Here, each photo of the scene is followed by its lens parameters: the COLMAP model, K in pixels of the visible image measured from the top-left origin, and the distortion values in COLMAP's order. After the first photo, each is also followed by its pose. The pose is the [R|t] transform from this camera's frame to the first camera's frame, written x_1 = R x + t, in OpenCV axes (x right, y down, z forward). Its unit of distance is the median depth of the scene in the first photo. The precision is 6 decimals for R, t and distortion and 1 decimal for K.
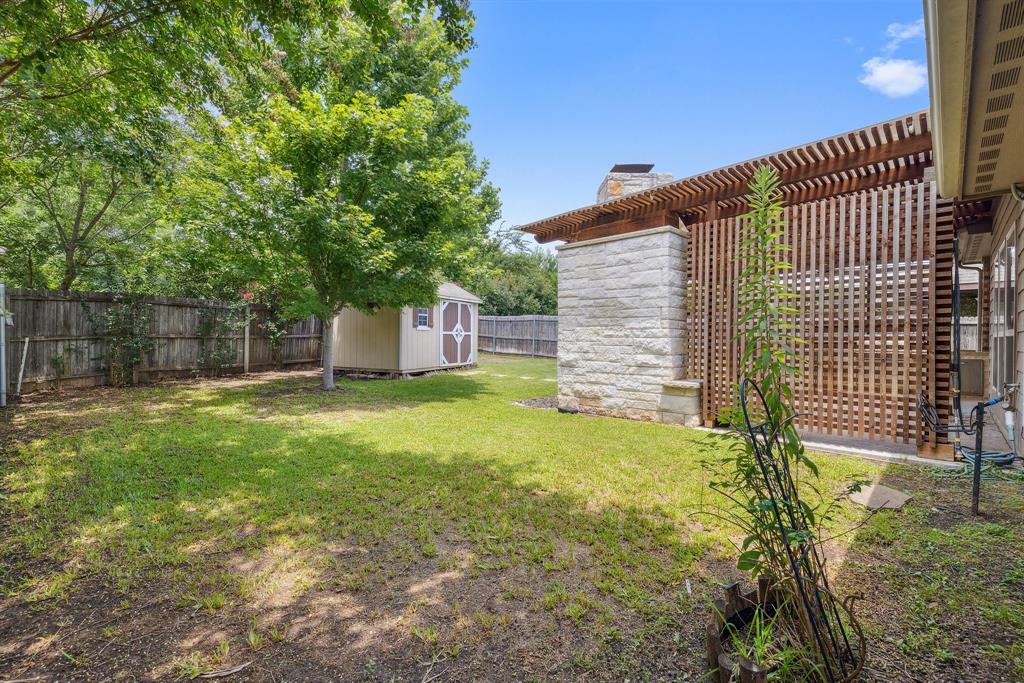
lens RADIAL K [[460.2, 0, 507.4], [0, 460.2, 339.5], [0, 0, 1]] dist [-0.005077, -0.000118]
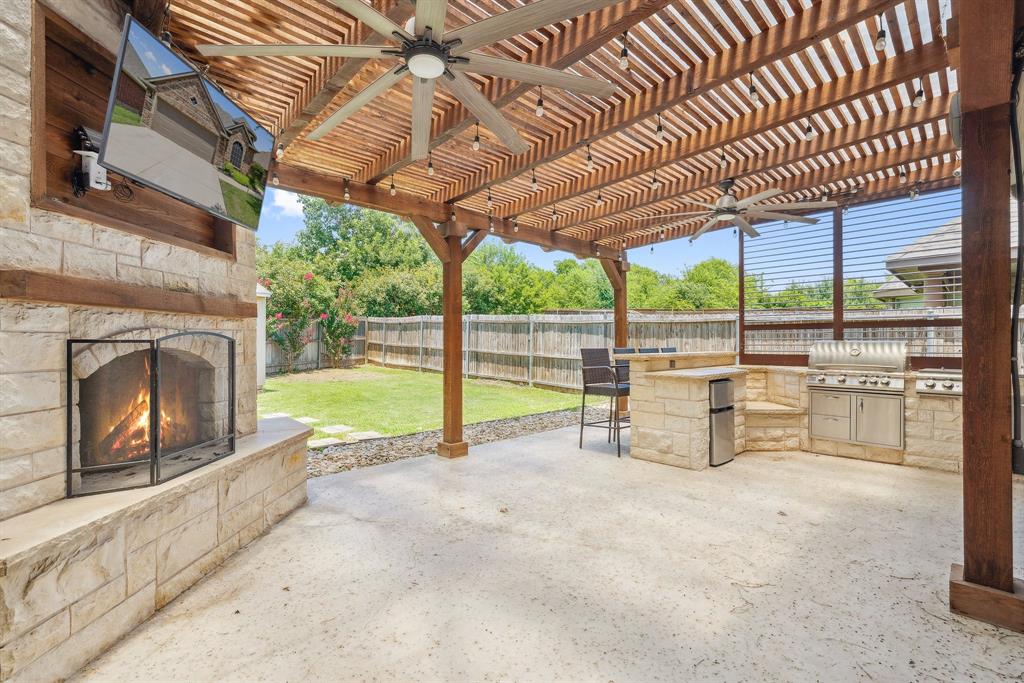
lens RADIAL K [[460.2, 0, 504.7], [0, 460.2, 340.9], [0, 0, 1]] dist [-0.005077, -0.000118]
pose [[0.998392, -0.011604, -0.055493, 0.353891], [0.011433, 0.999929, -0.003406, -0.009258], [0.055529, 0.002766, 0.998453, 0.370807]]
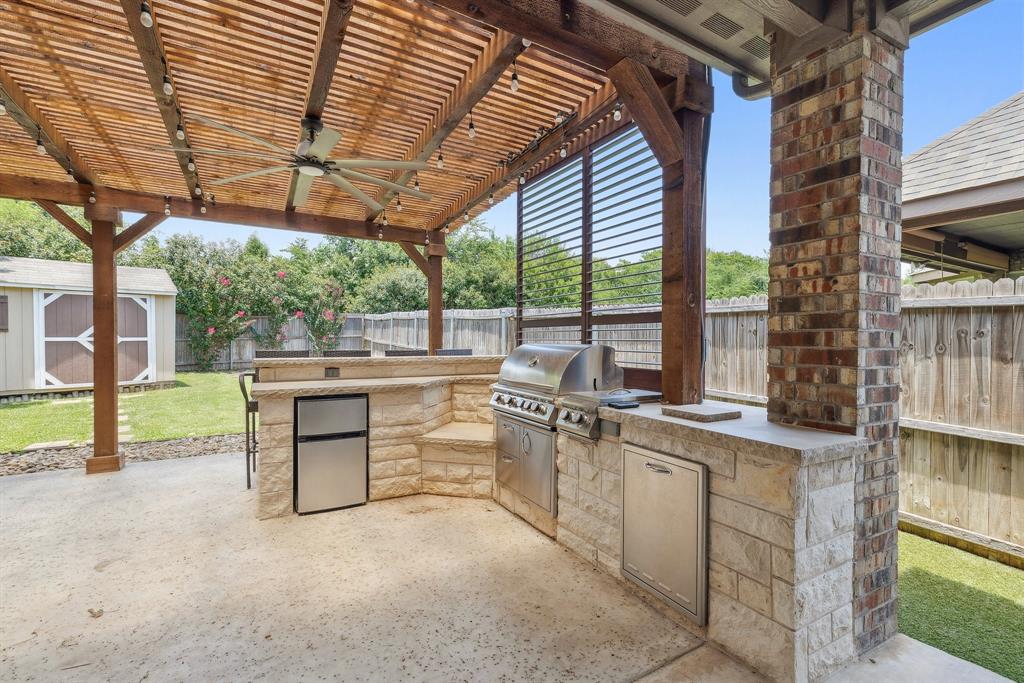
lens RADIAL K [[460.2, 0, 517.4], [0, 460.2, 342.9], [0, 0, 1]] dist [-0.005077, -0.000118]
pose [[0.961676, -0.002327, -0.274180, 0.676961], [0.004105, 0.999974, 0.005912, -0.009803], [0.274159, -0.006811, 0.961660, 0.515902]]
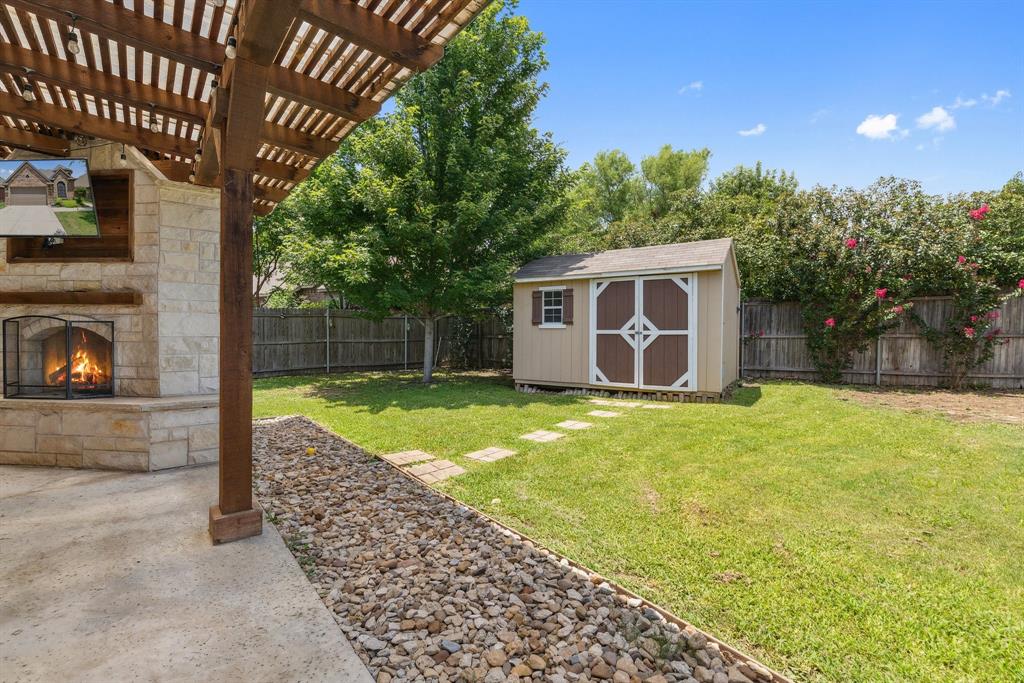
lens RADIAL K [[460.2, 0, 509.8], [0, 460.2, 335.7], [0, 0, 1]] dist [-0.005077, -0.000118]
pose [[-0.138127, -0.003376, -0.990409, 0.480221], [-0.015709, 0.999876, -0.001218, -0.006273], [0.990290, 0.015390, -0.138163, 0.919976]]
